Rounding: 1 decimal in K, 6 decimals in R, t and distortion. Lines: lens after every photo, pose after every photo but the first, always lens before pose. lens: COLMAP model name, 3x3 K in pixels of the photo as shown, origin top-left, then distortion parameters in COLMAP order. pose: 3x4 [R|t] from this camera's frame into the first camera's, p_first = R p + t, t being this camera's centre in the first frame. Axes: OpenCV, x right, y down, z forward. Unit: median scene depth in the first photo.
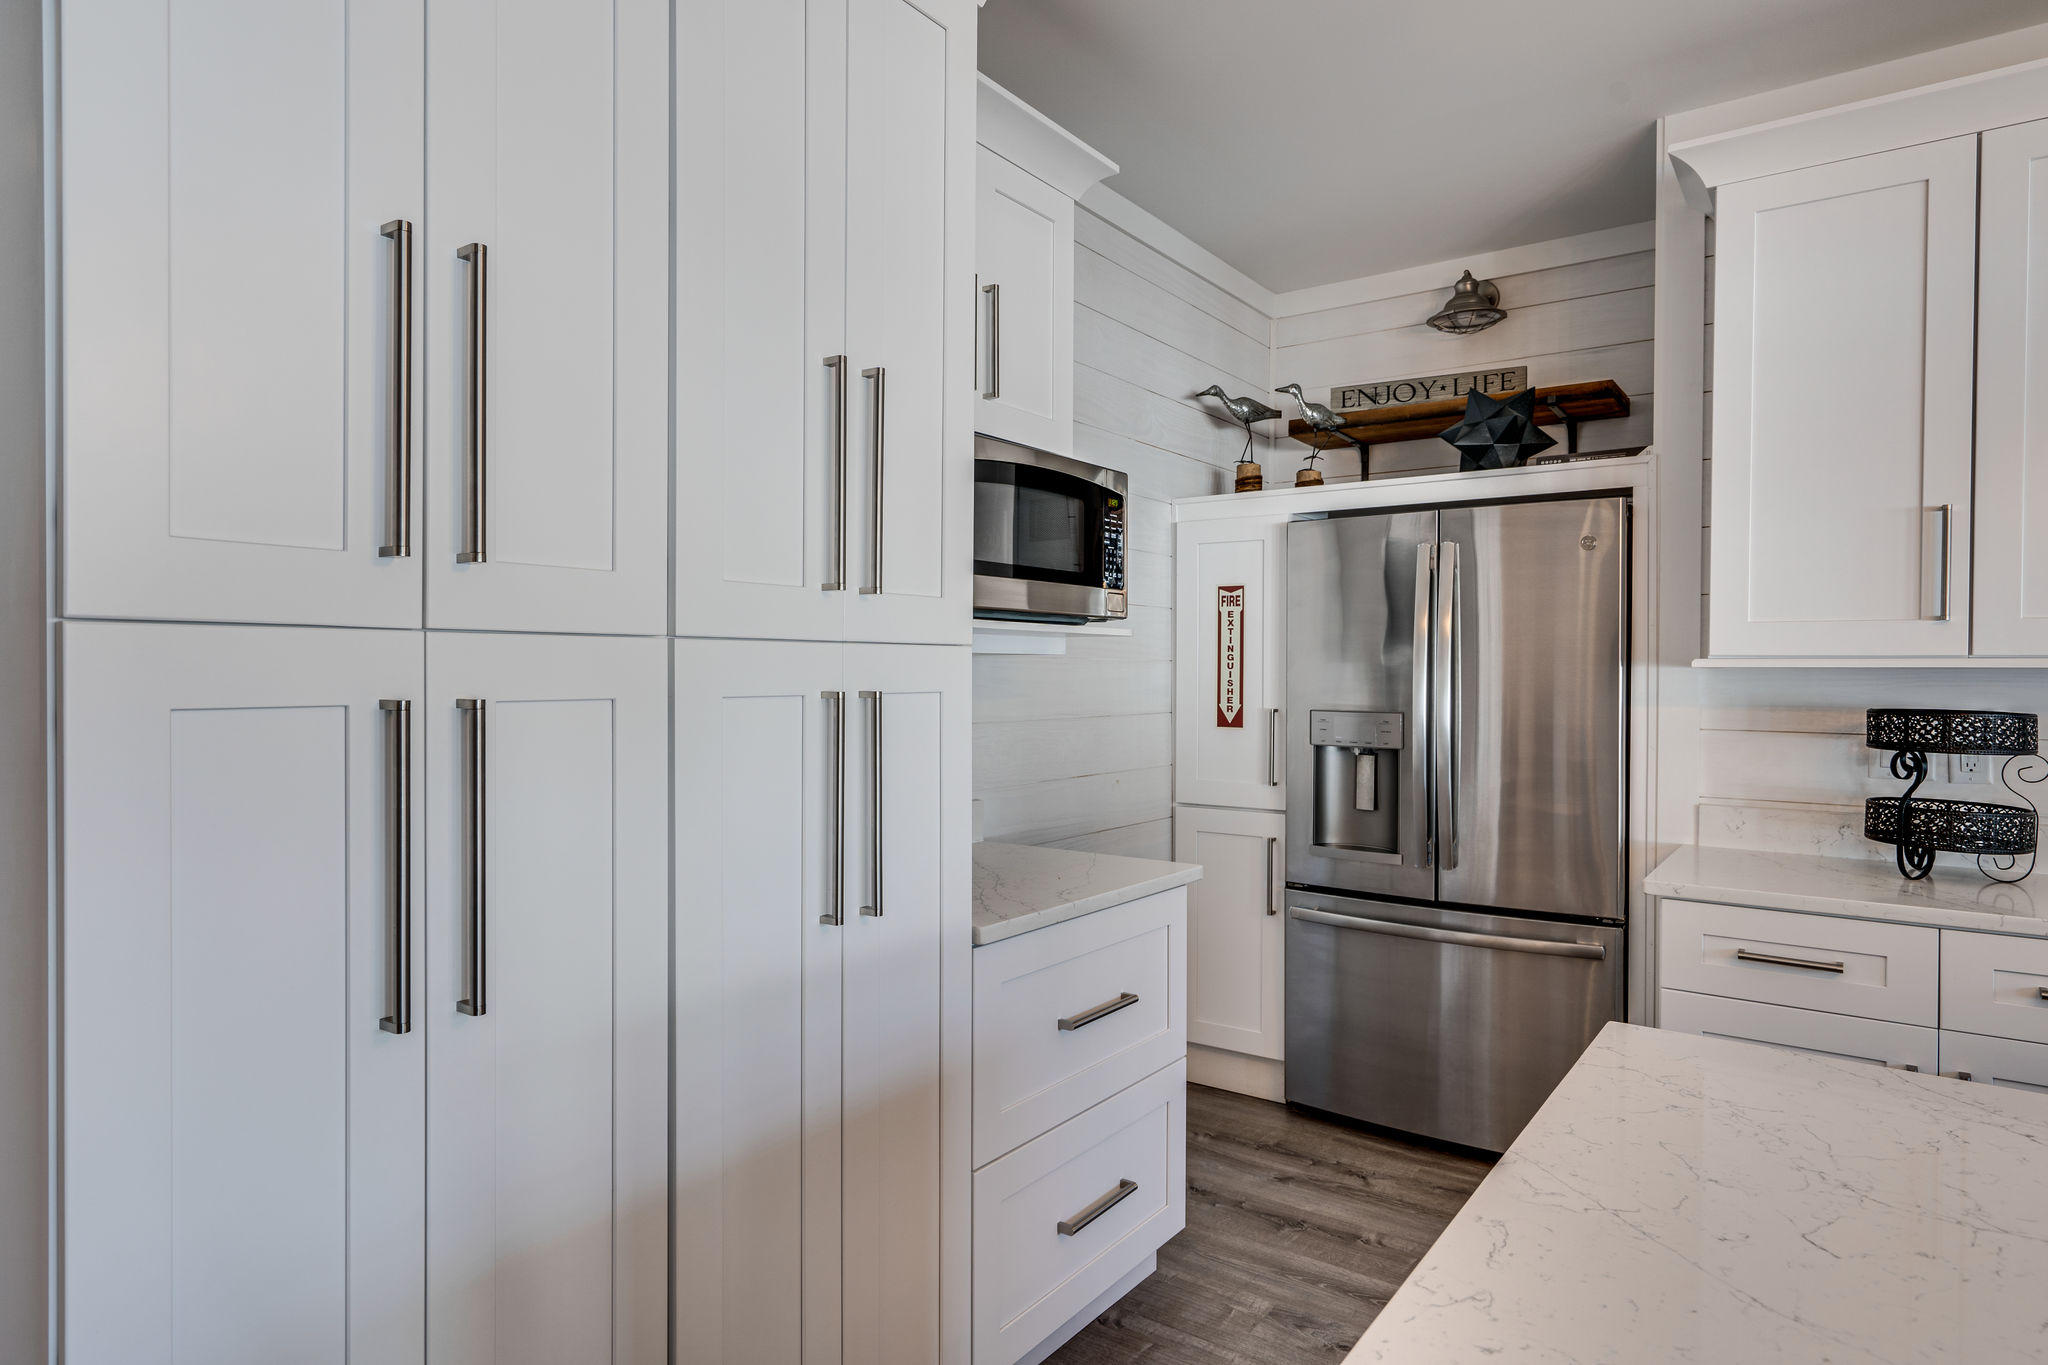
lens RADIAL K [[1325.3, 0, 1024.0], [0, 1325.3, 682.5], [0, 0, 1]] dist [0.003280, 0.003312]
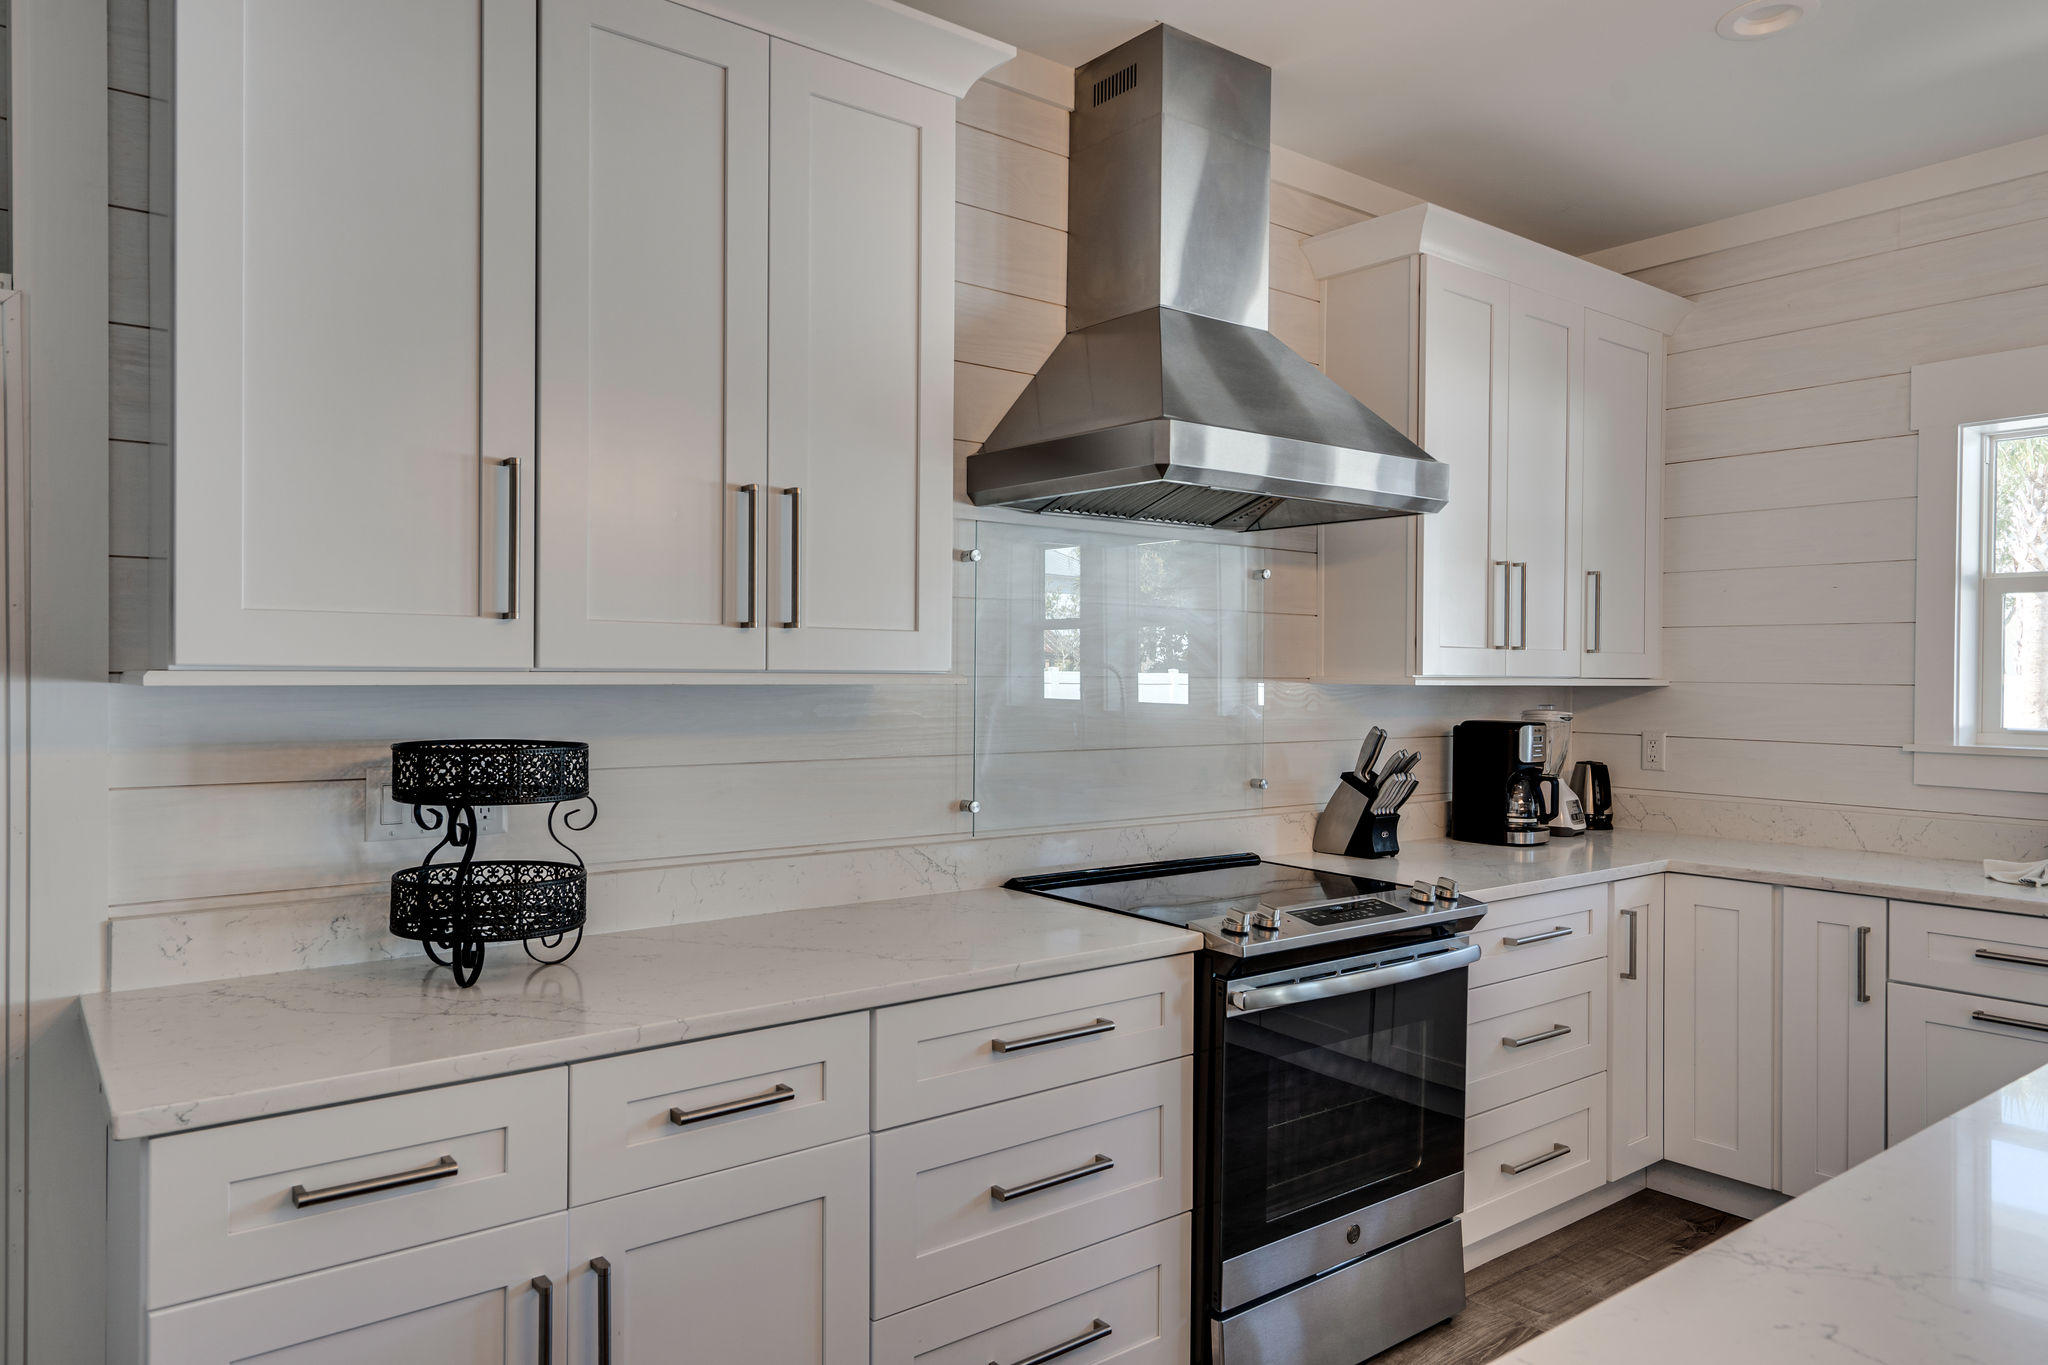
lens RADIAL K [[1325.3, 0, 1024.0], [0, 1325.3, 682.5], [0, 0, 1]] dist [0.003280, 0.003312]
pose [[0.313615, -0.005531, 0.949534, 0.092762], [-0.000337, 0.999982, 0.005936, -0.016130], [-0.949550, -0.002181, 0.313608, 0.479709]]
